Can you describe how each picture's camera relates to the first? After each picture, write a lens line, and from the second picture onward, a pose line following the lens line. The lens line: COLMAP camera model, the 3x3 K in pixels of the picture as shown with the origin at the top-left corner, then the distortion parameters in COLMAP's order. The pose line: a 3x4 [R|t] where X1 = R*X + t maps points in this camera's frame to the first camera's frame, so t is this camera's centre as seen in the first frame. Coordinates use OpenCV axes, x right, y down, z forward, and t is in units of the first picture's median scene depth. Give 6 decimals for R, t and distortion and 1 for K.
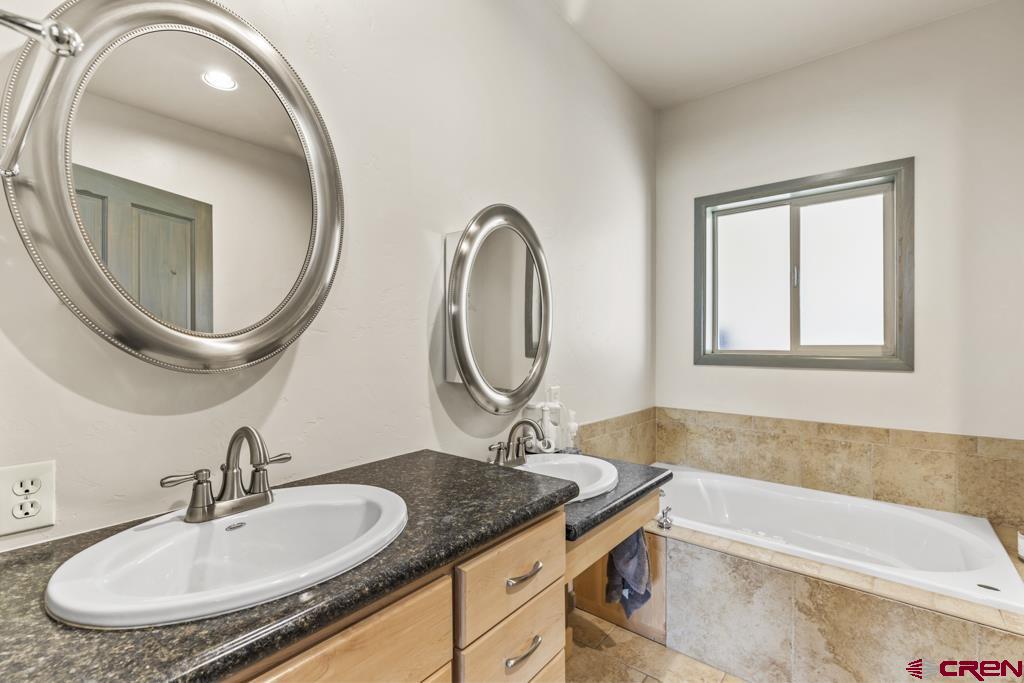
lens RADIAL K [[461.9, 0, 507.5], [0, 461.9, 341.7], [0, 0, 1]] dist [0.004589, 0.000122]
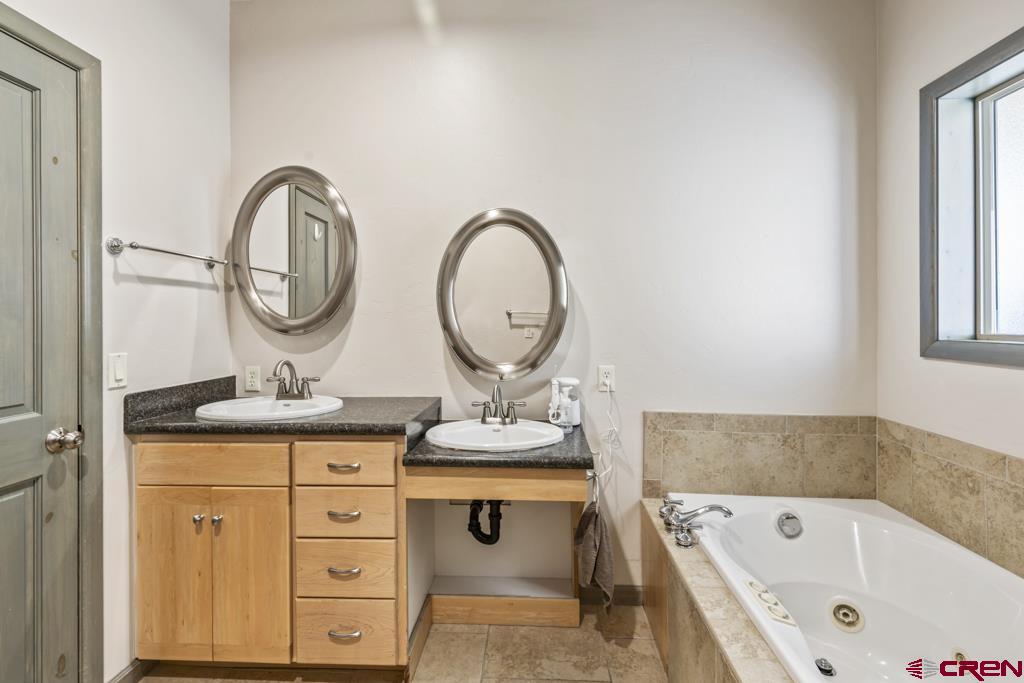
lens RADIAL K [[461.9, 0, 512.3], [0, 461.9, 320.1], [0, 0, 1]] dist [0.004589, 0.000122]
pose [[0.583513, -0.004049, -0.812094, 0.626159], [0.001972, 0.999992, -0.003569, 0.001552], [0.812102, 0.000481, 0.583516, 0.200834]]
